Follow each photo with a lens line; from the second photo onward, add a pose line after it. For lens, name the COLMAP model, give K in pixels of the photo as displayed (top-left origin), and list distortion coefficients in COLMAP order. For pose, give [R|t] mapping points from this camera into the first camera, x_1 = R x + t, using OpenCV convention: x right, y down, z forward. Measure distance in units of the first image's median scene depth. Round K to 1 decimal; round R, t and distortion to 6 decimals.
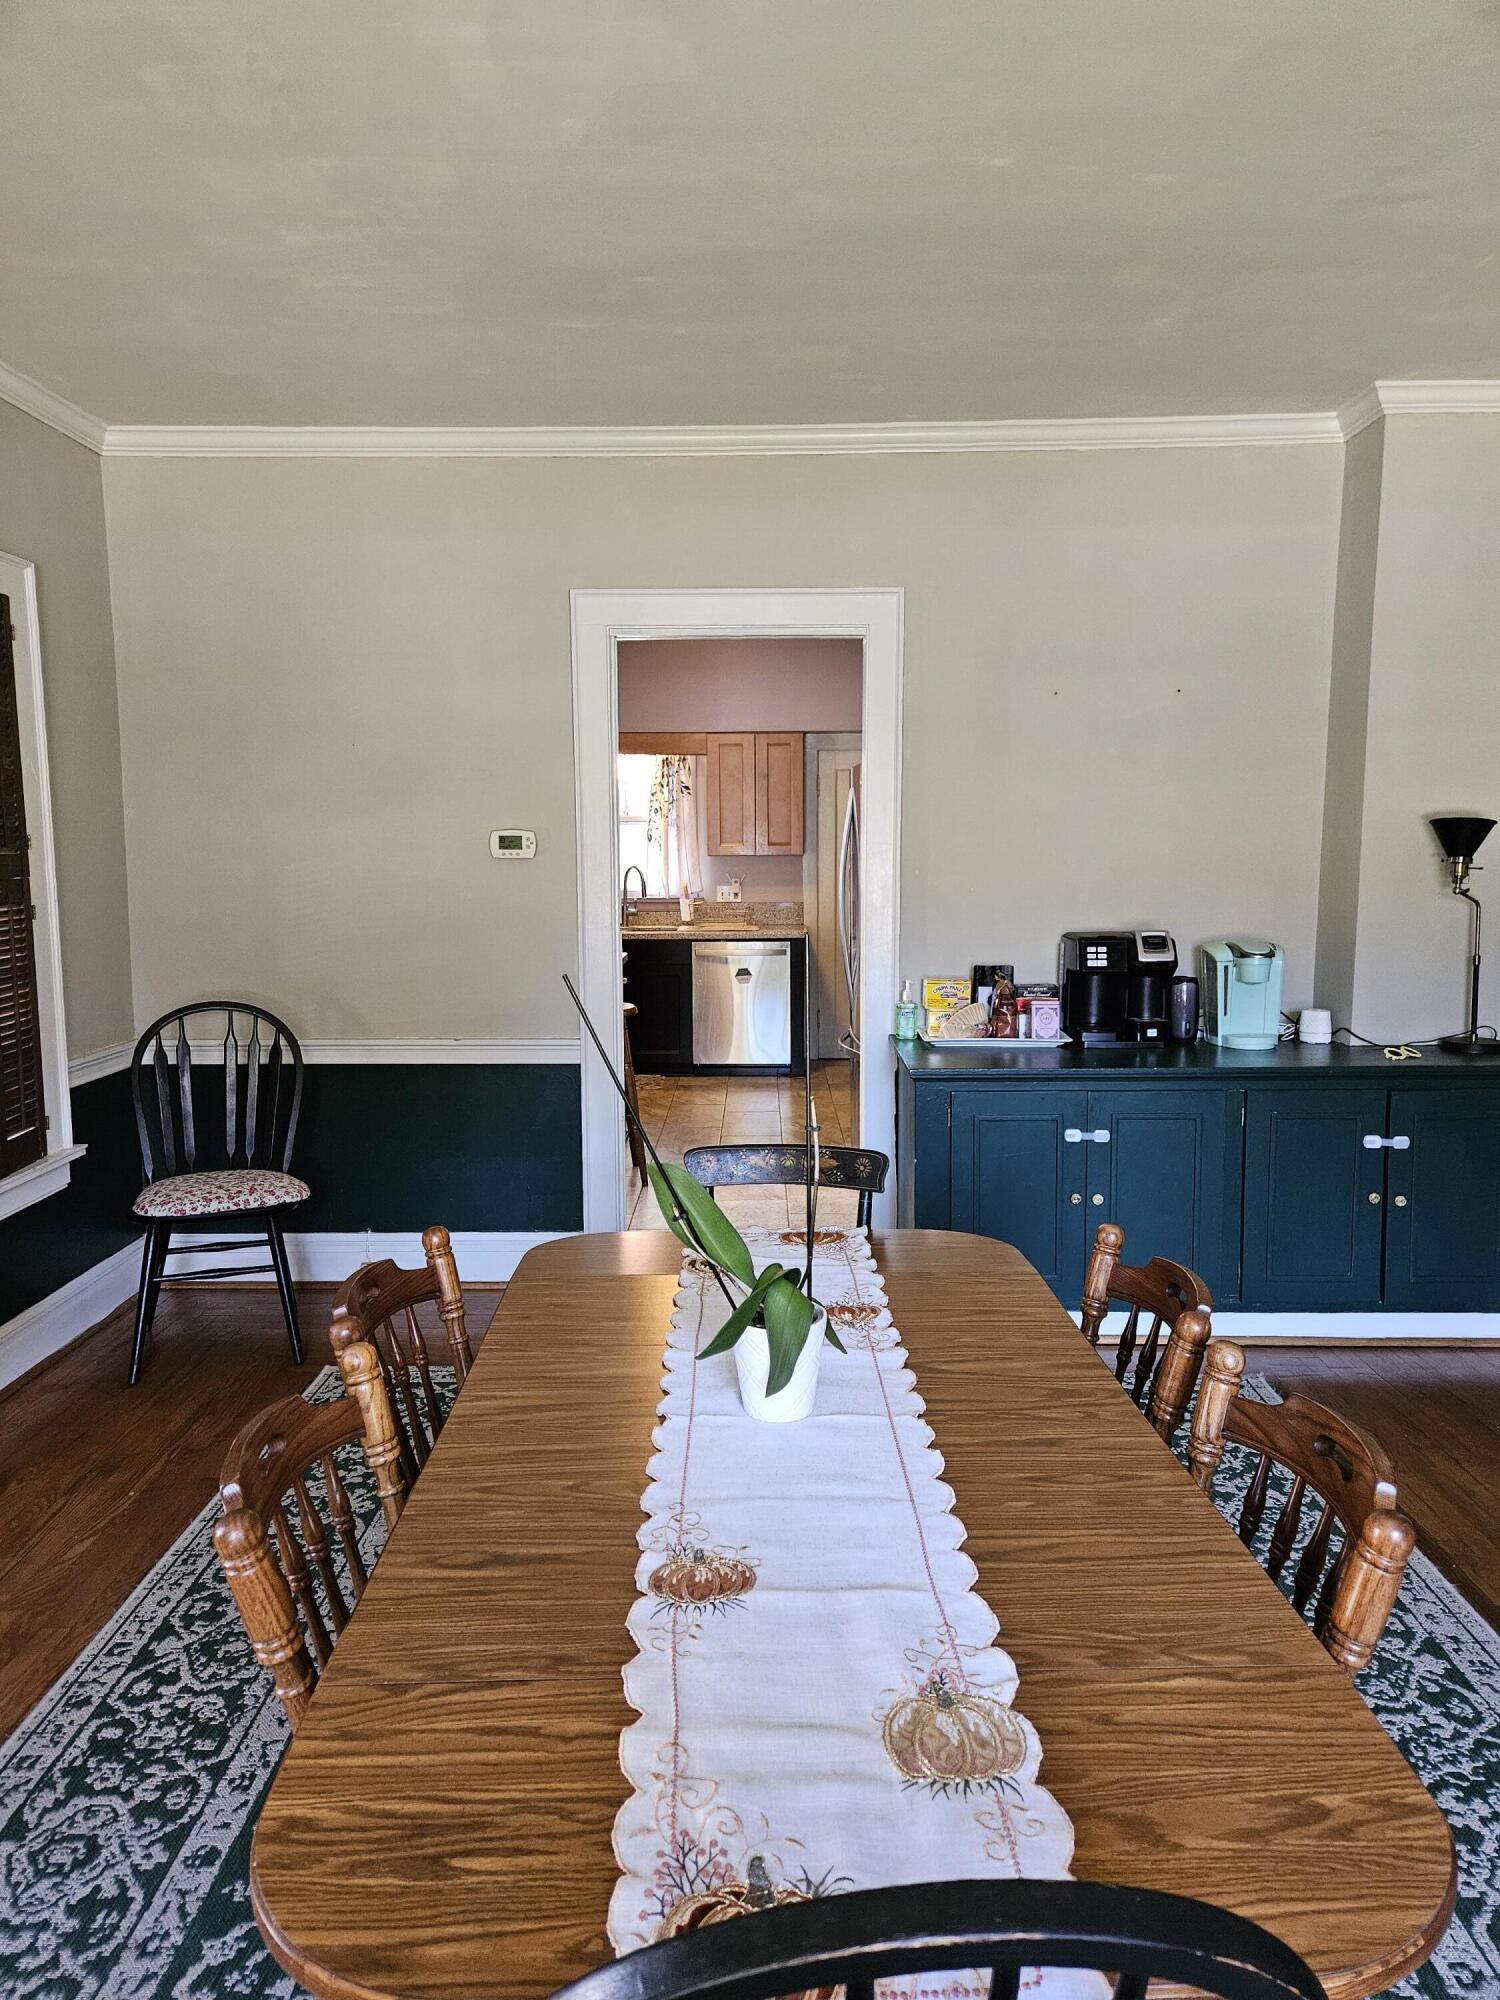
lens RADIAL K [[1335.8, 0, 742.2], [0, 1335.8, 973.1], [0, 0, 1]] dist [0.077552, -0.056936]
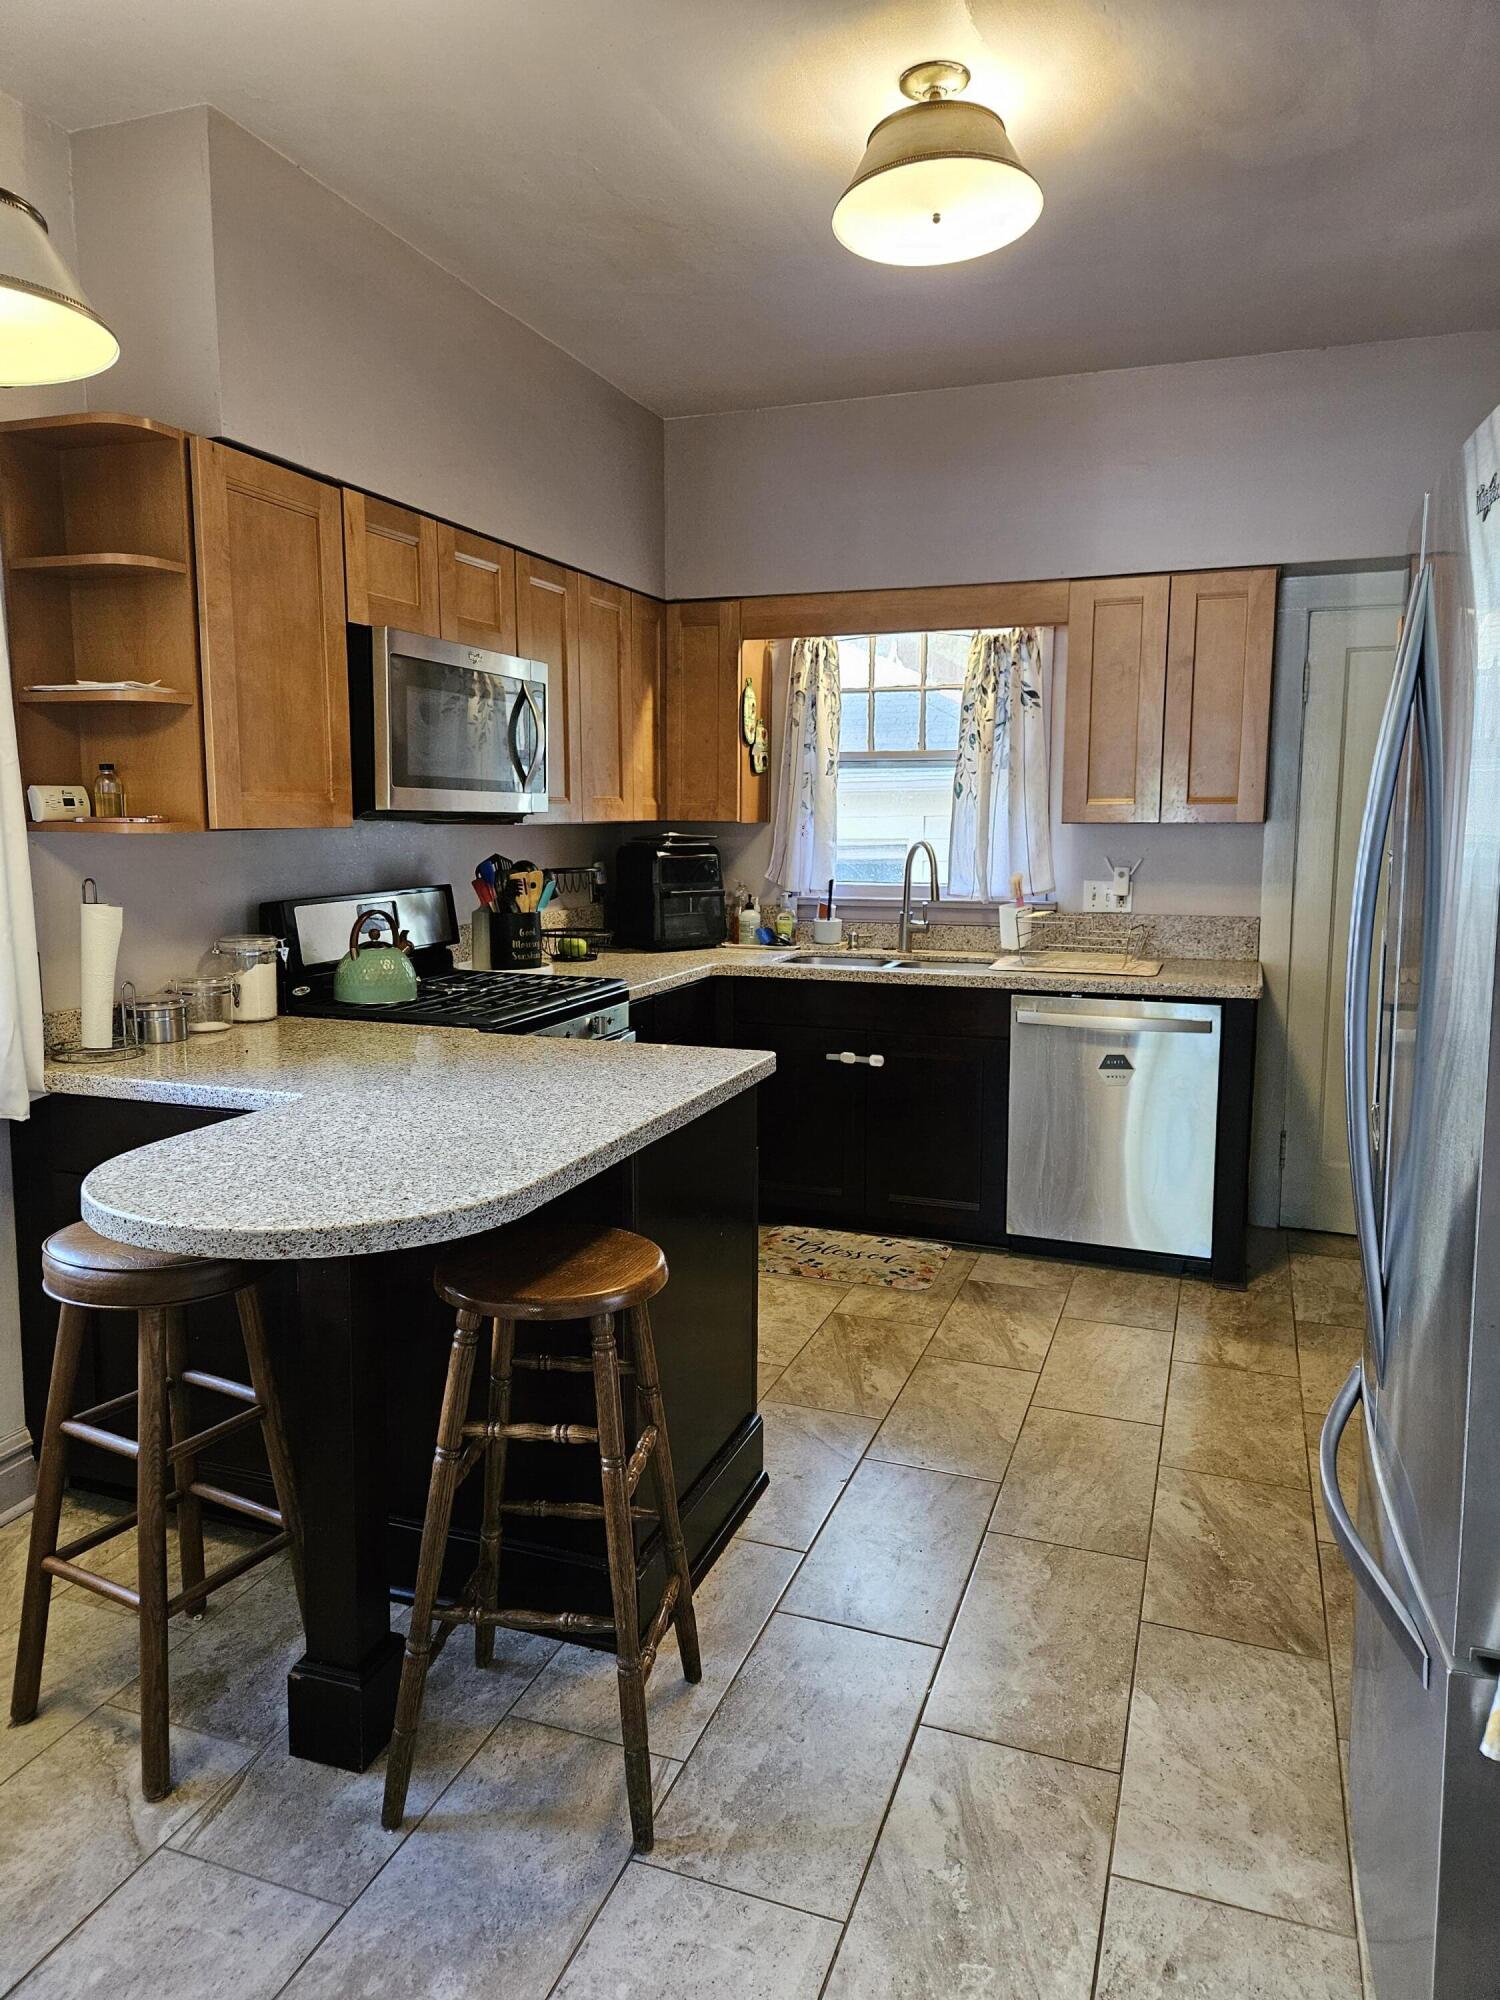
lens RADIAL K [[1335.8, 0, 742.2], [0, 1335.8, 973.1], [0, 0, 1]] dist [0.077552, -0.056936]
pose [[0.941824, 0.046674, -0.332849, 0.032933], [-0.038378, 0.998768, 0.031460, -0.041862], [0.333907, -0.016855, 0.942455, 0.471259]]
